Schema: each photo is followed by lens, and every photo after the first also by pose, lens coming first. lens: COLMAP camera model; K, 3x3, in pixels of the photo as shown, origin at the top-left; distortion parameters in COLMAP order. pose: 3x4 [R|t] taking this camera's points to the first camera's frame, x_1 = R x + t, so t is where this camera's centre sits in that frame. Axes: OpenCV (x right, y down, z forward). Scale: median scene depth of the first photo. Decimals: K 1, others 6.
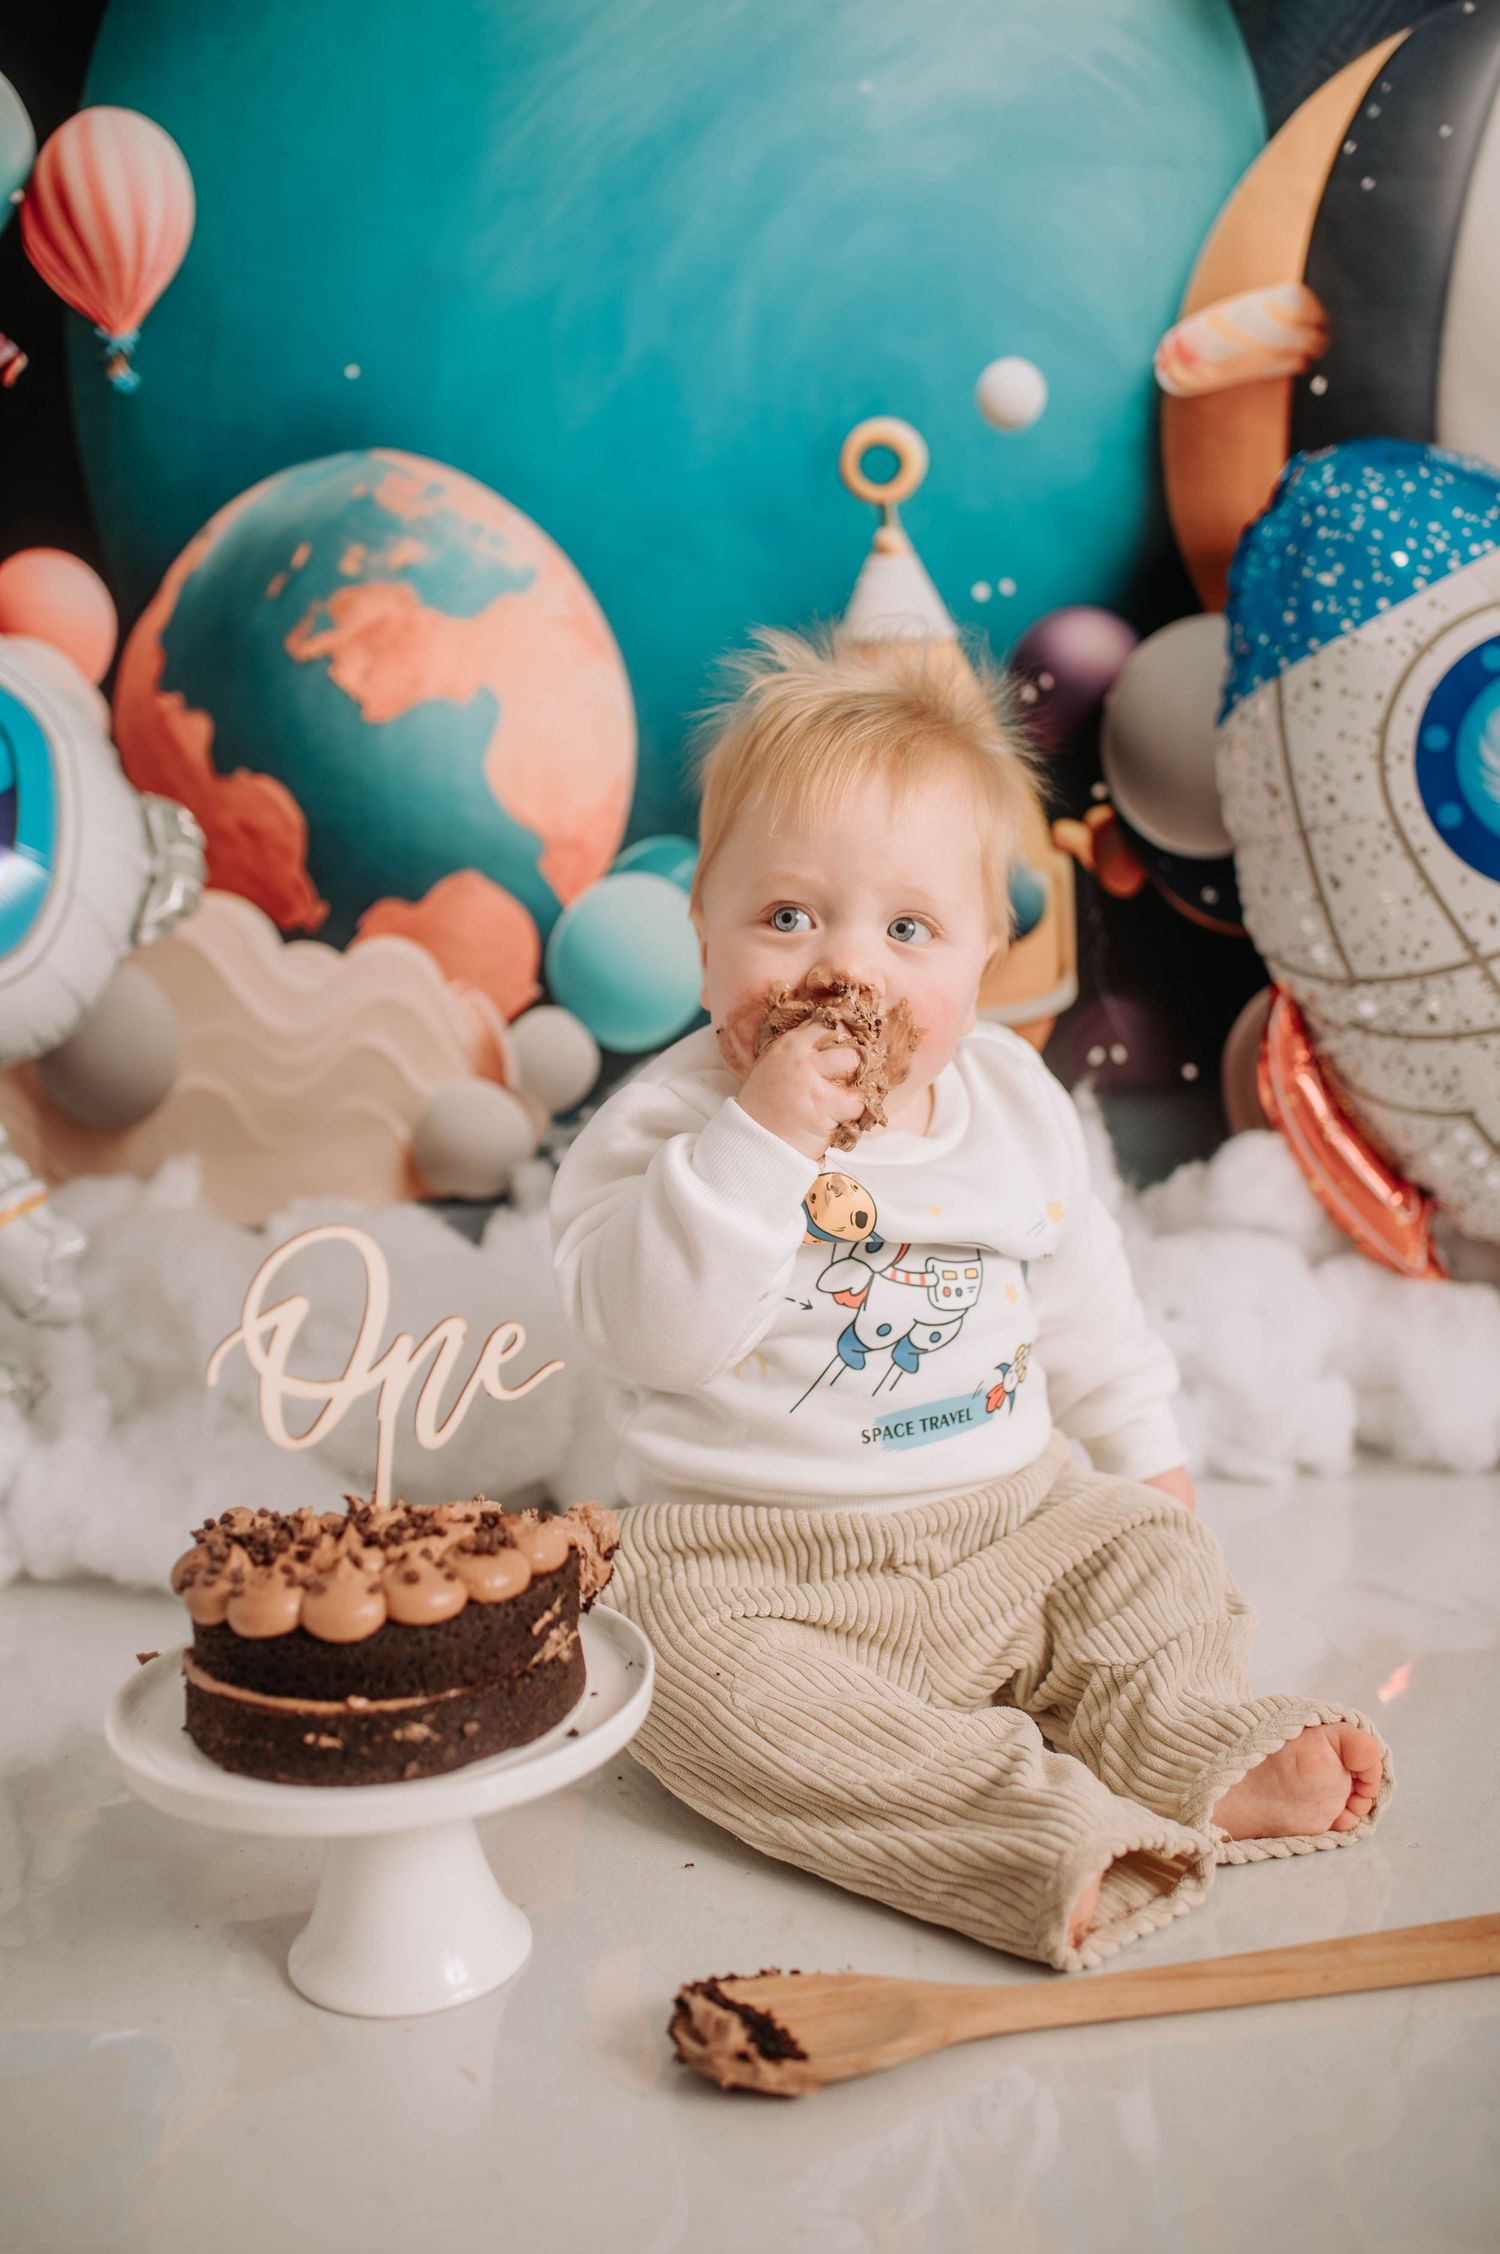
lens RADIAL K [[2144.0, 0, 761.4], [0, 2144.0, 1118.3], [0, 0, 1]] dist [-0.068141, 0.000000]
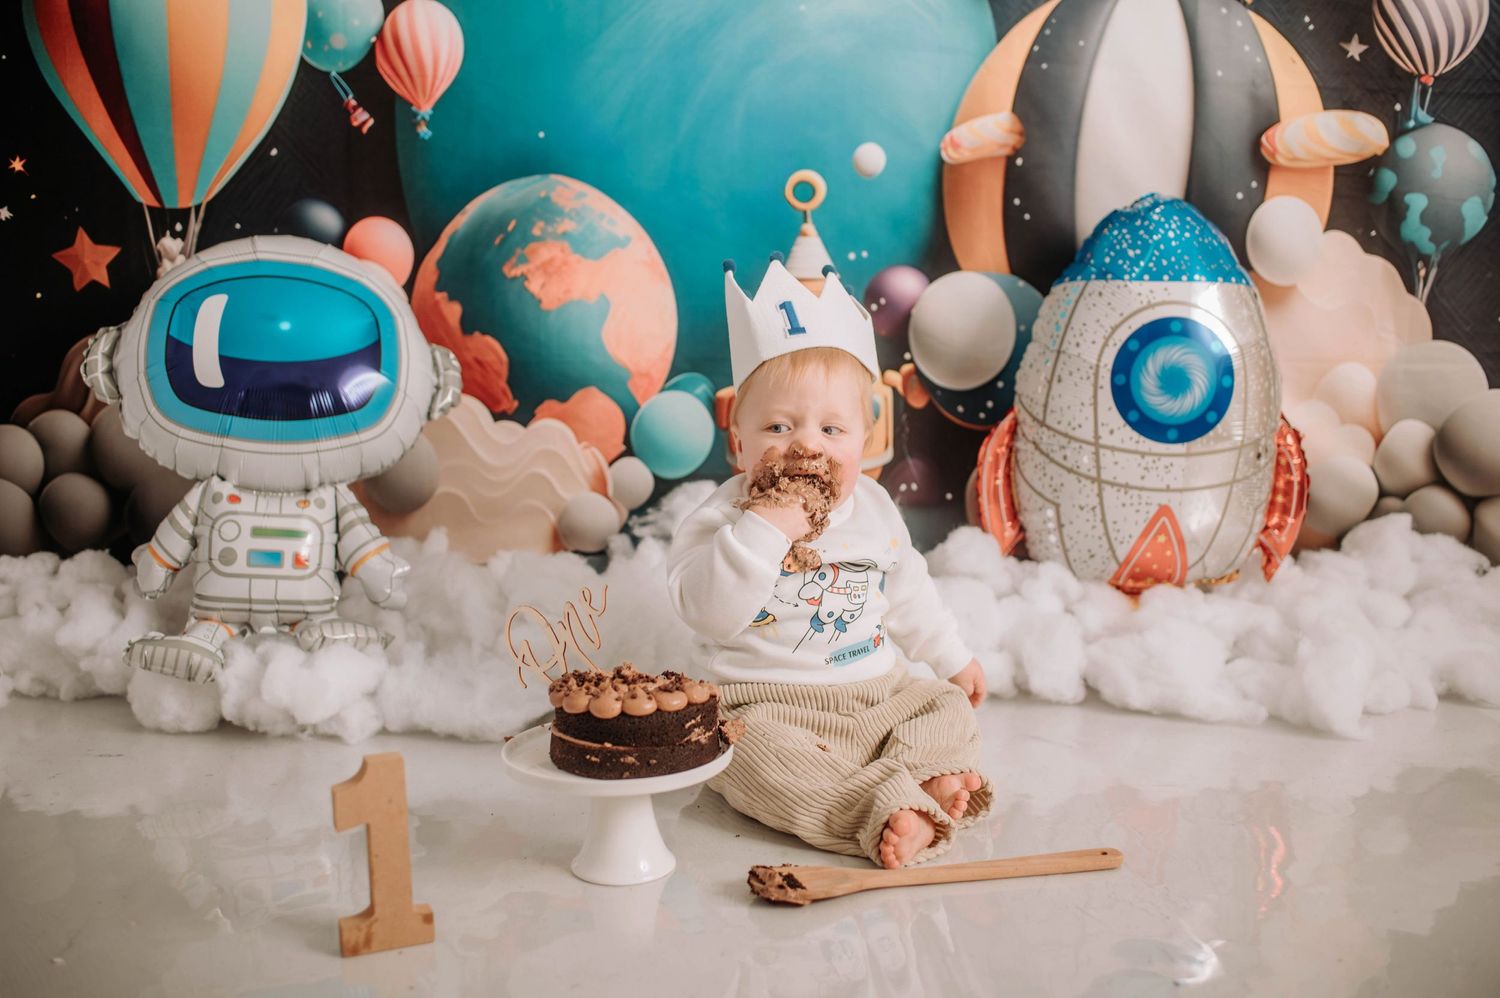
lens RADIAL K [[1351.8, 0, 756.5], [0, 1351.8, 494.8], [0, 0, 1]] dist [-0.075386, 0.024721]
pose [[0.997102, 0.022995, 0.072517, -0.074240], [-0.021620, 0.999572, -0.019692, 0.005995], [-0.072939, 0.018067, 0.997173, -0.261419]]
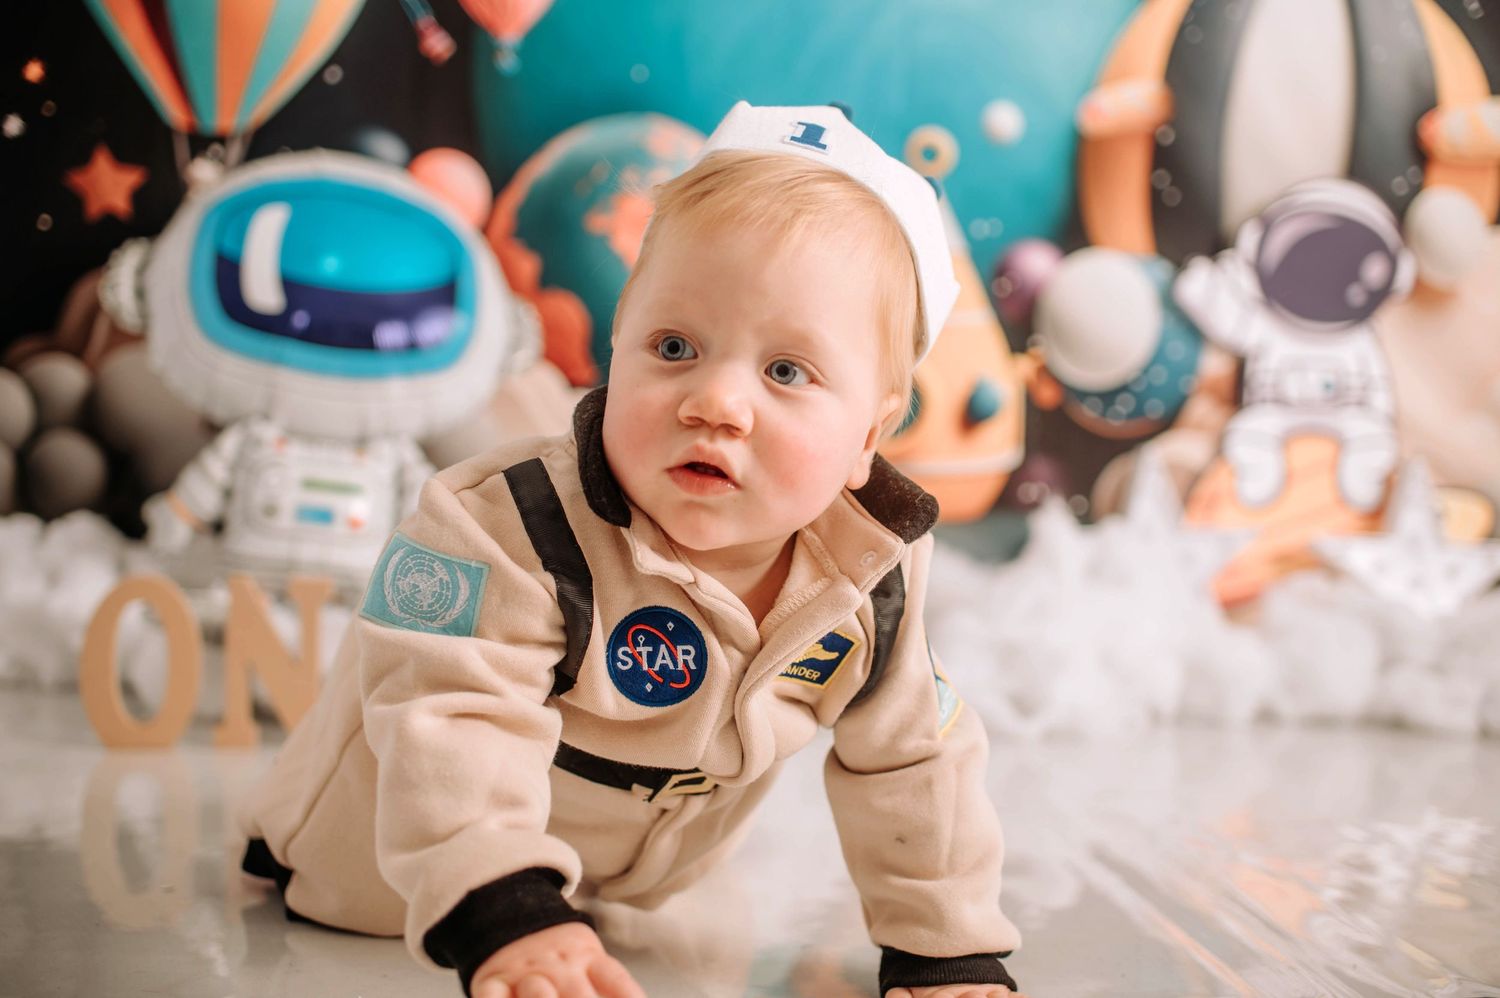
lens RADIAL K [[1426.8, 0, 751.1], [0, 1426.8, 497.2], [0, 0, 1]] dist [-0.068141, 0.000000]
pose [[0.990825, 0.069184, 0.116104, -0.211056], [-0.055851, 0.991863, -0.114401, 0.125879], [-0.123074, 0.106866, 0.986627, -0.134839]]
